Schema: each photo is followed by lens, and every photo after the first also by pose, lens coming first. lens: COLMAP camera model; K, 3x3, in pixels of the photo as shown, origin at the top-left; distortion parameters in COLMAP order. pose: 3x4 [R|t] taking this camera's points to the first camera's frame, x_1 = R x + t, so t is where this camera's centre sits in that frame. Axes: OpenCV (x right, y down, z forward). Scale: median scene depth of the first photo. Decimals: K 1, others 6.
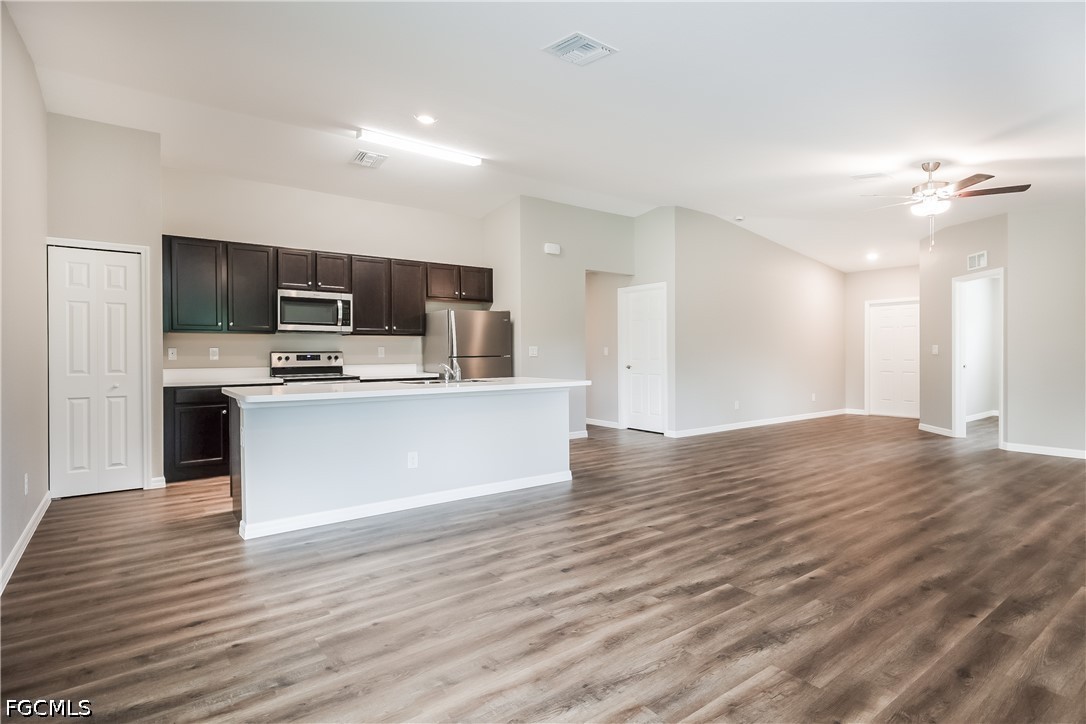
lens RADIAL K [[562.3, 0, 545.6], [0, 562.3, 357.3], [0, 0, 1]] dist [-0.000206, -0.000453]
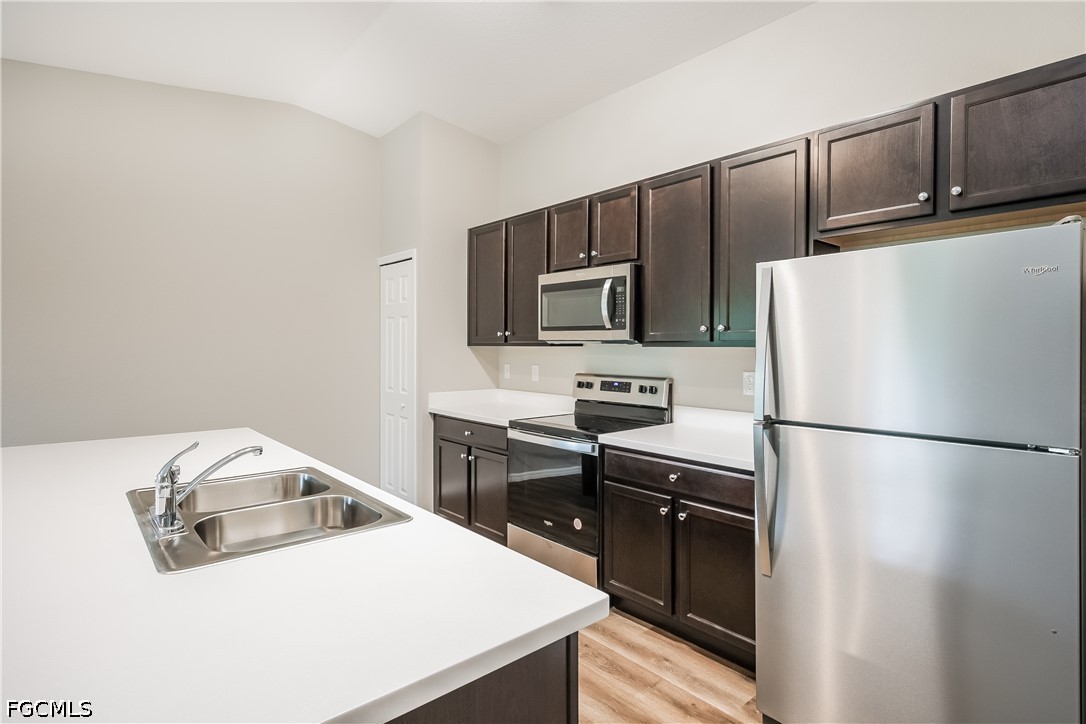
lens RADIAL K [[562.3, 0, 545.0], [0, 562.3, 360.7], [0, 0, 1]] dist [-0.000206, -0.000453]
pose [[0.073421, 0.030069, -0.996848, 0.138408], [-0.012024, 0.999499, 0.029263, -0.041926], [0.997229, 0.009837, 0.073746, 0.911772]]
